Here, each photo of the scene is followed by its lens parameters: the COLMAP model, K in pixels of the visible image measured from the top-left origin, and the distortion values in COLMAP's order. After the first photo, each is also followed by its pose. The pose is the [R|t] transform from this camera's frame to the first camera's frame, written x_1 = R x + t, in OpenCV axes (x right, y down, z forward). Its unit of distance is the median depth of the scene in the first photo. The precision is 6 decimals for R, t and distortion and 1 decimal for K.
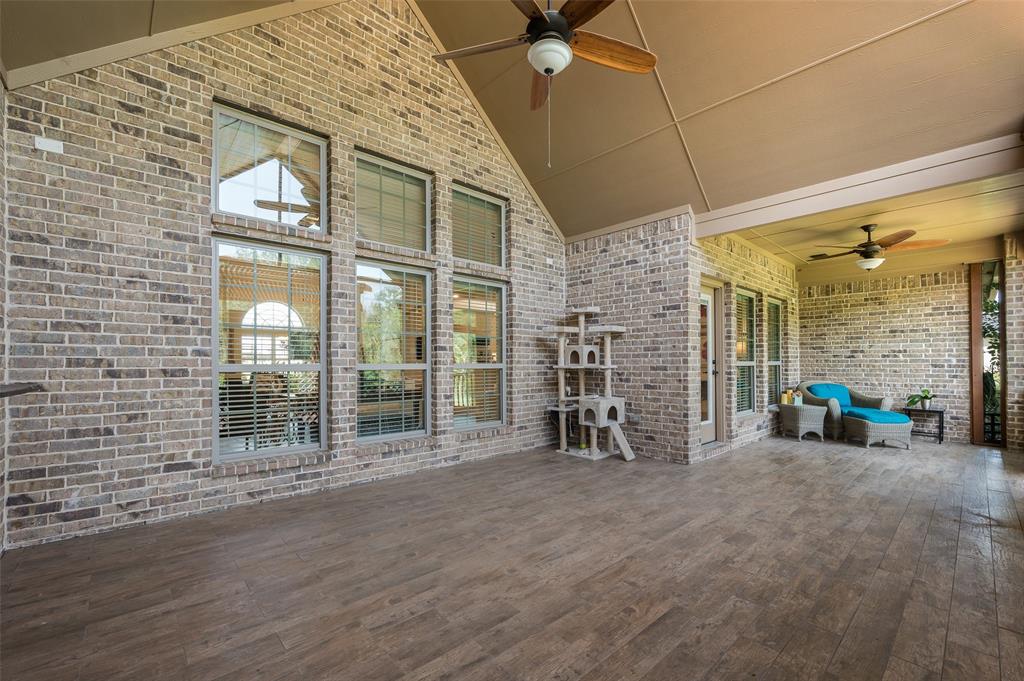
lens RADIAL K [[415.6, 0, 493.8], [0, 415.6, 360.4], [0, 0, 1]] dist [0.001280, -0.001228]
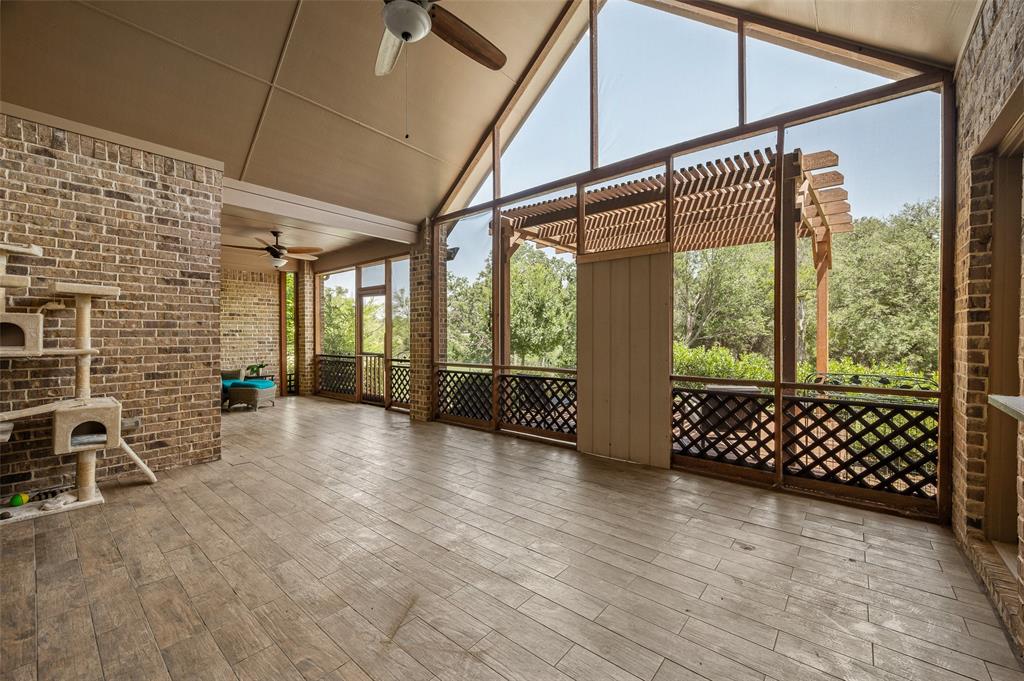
lens RADIAL K [[415.6, 0, 510.5], [0, 415.6, 336.9], [0, 0, 1]] dist [0.001280, -0.001228]
pose [[-0.155302, 0.000406, 0.987867, -0.453445], [-0.000889, 0.999999, -0.000551, -0.005907], [-0.987867, -0.000964, -0.155302, 0.490869]]
